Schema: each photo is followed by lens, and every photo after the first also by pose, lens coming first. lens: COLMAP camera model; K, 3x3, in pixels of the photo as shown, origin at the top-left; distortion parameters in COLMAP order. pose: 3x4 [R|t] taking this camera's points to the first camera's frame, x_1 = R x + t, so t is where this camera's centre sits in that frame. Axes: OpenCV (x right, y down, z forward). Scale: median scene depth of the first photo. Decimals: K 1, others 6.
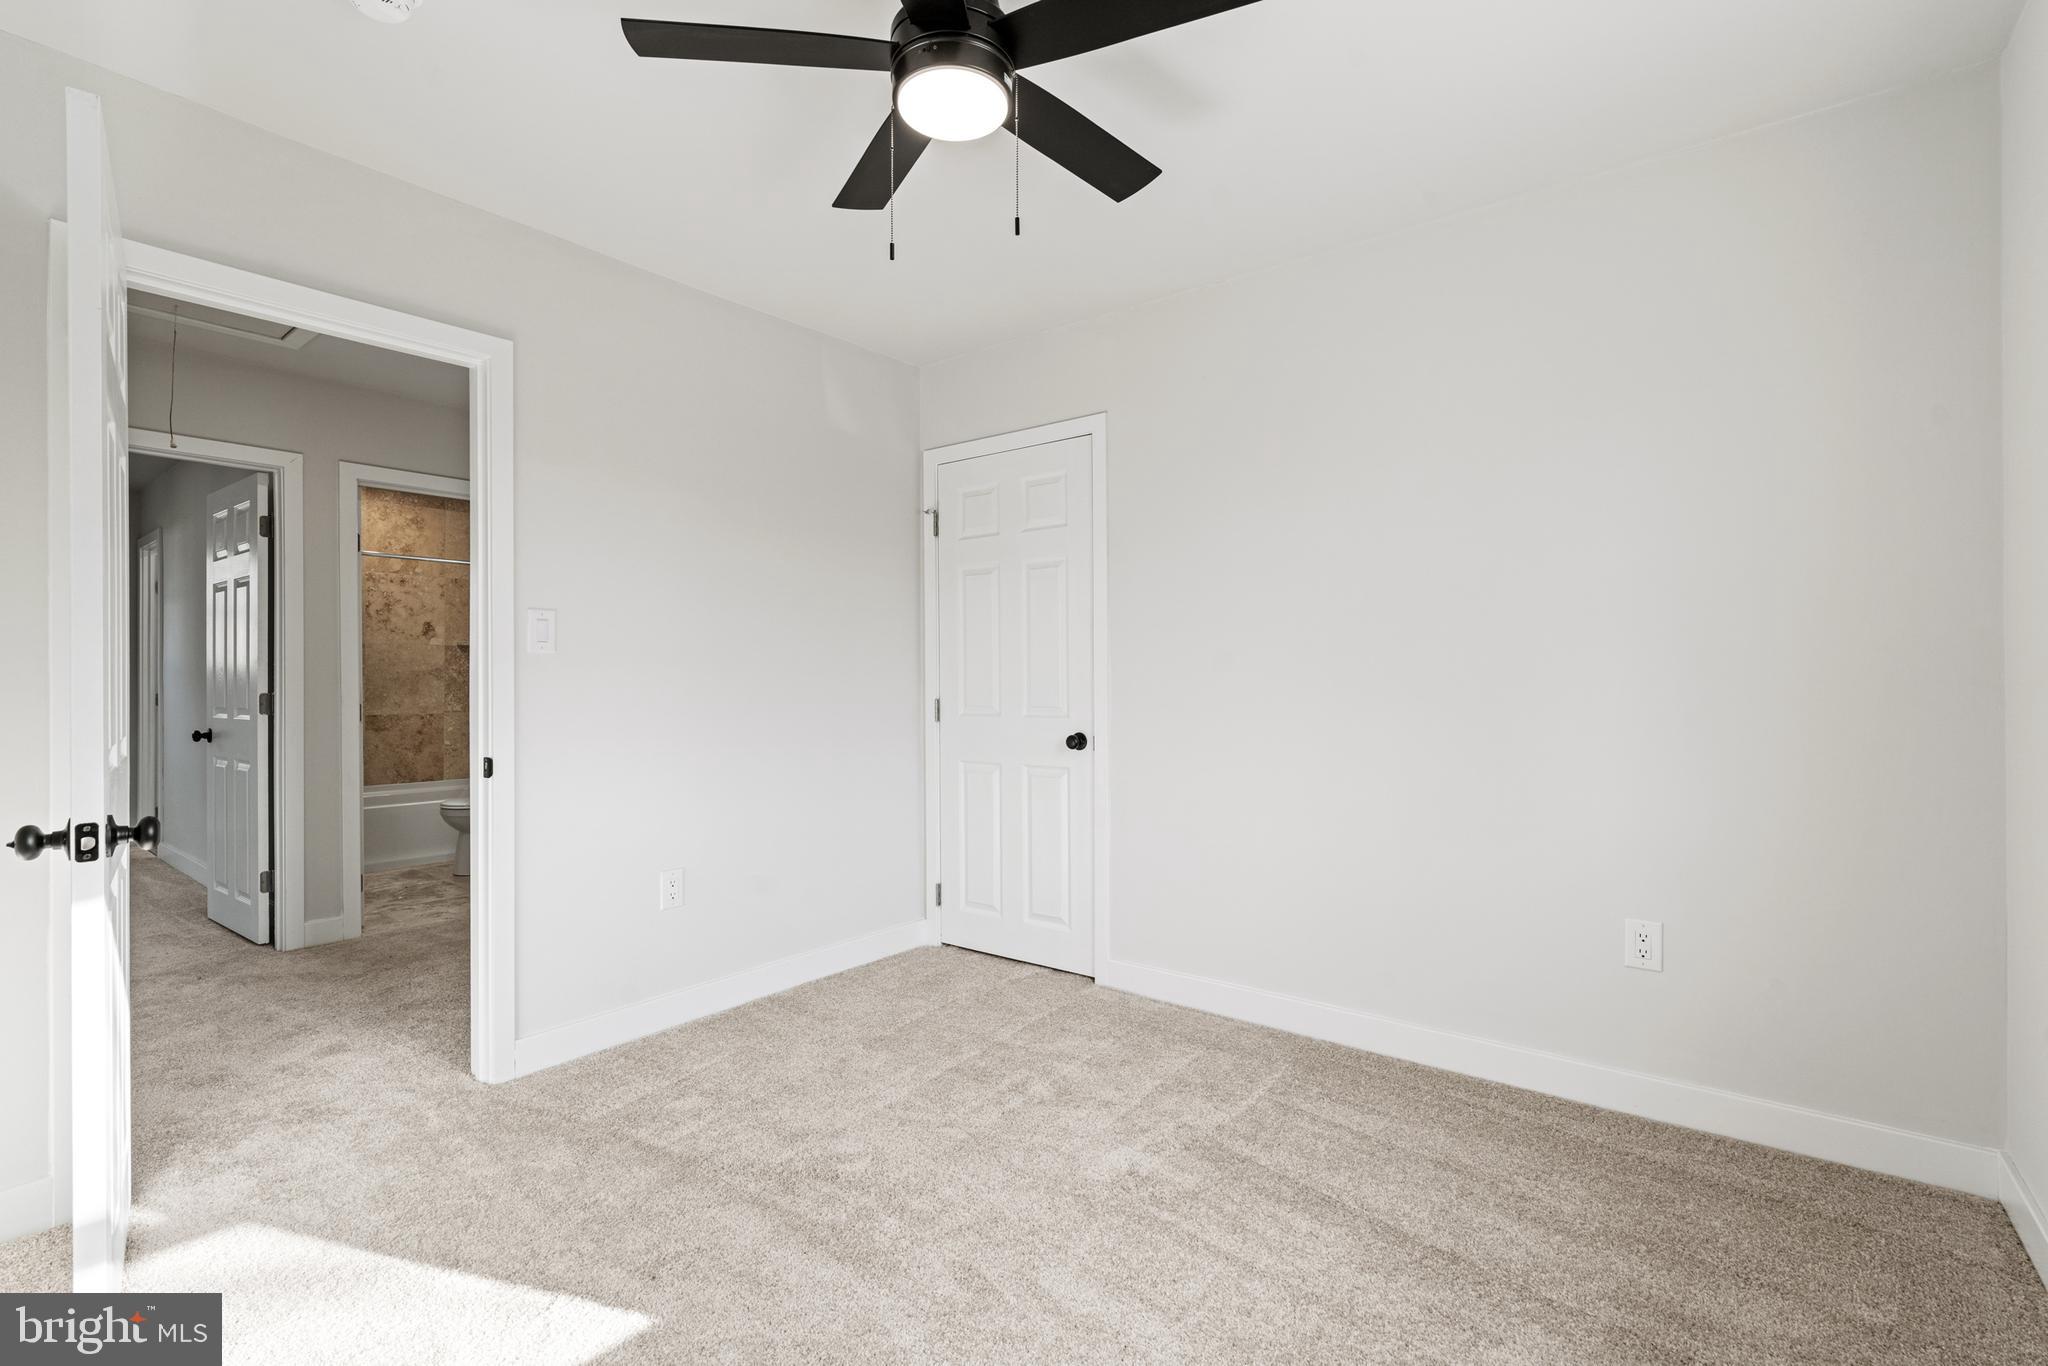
lens RADIAL K [[923.8, 0, 1022.1], [0, 923.8, 687.1], [0, 0, 1]] dist [-0.009699, 0.002537]
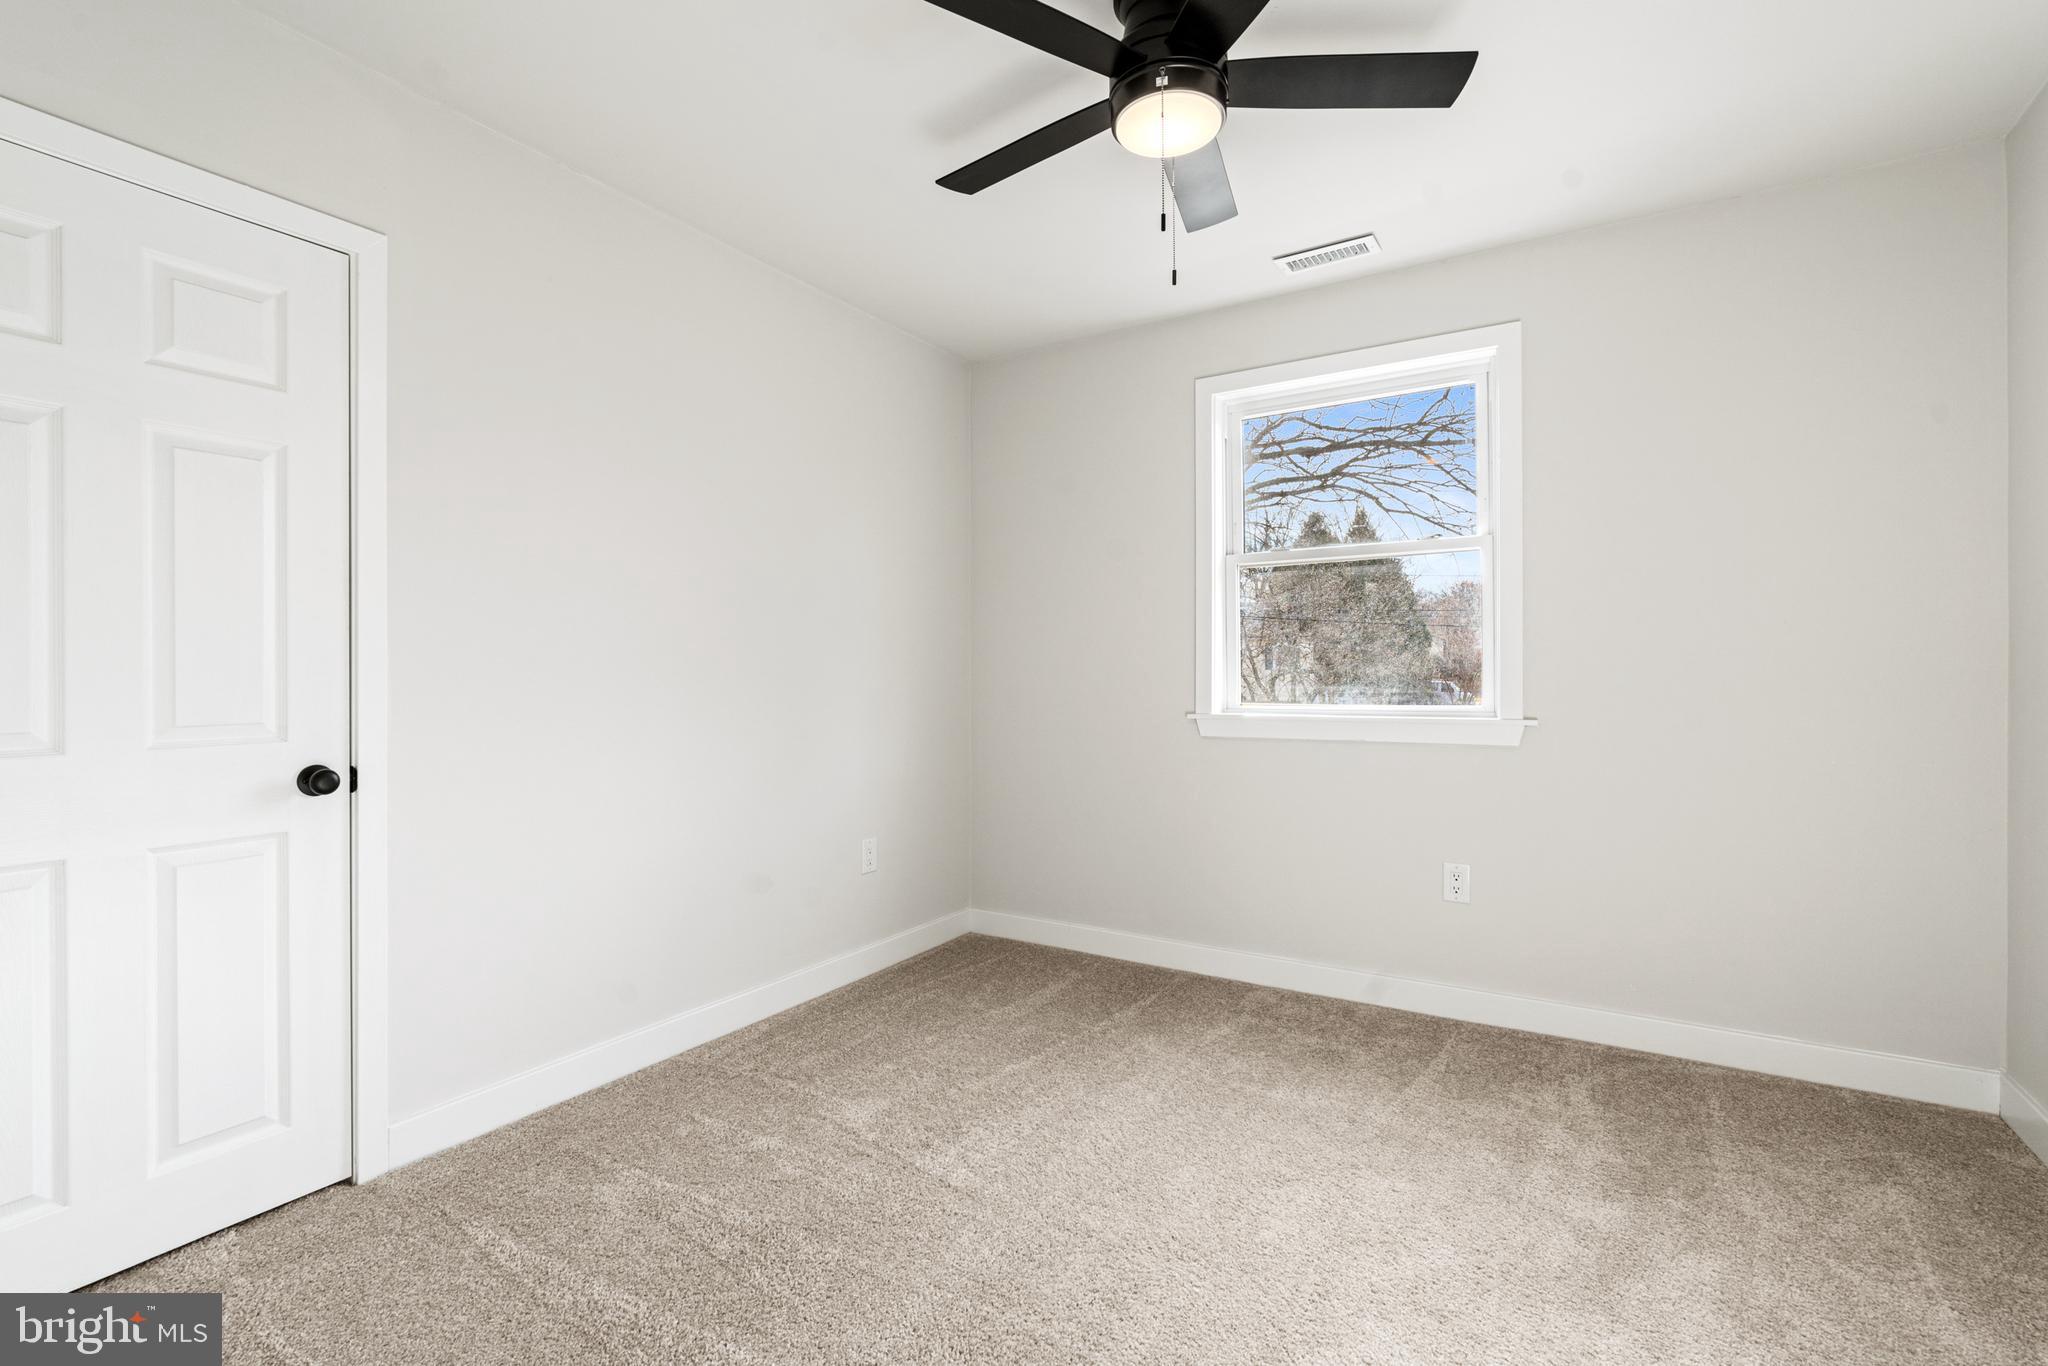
lens RADIAL K [[923.8, 0, 1020.7], [0, 923.8, 673.0], [0, 0, 1]] dist [-0.009699, 0.002537]
pose [[-0.115829, 0.004385, 0.993260, -0.534161], [0.009059, 0.999953, -0.003358, -0.001478], [-0.993228, 0.008609, -0.115863, 0.617675]]
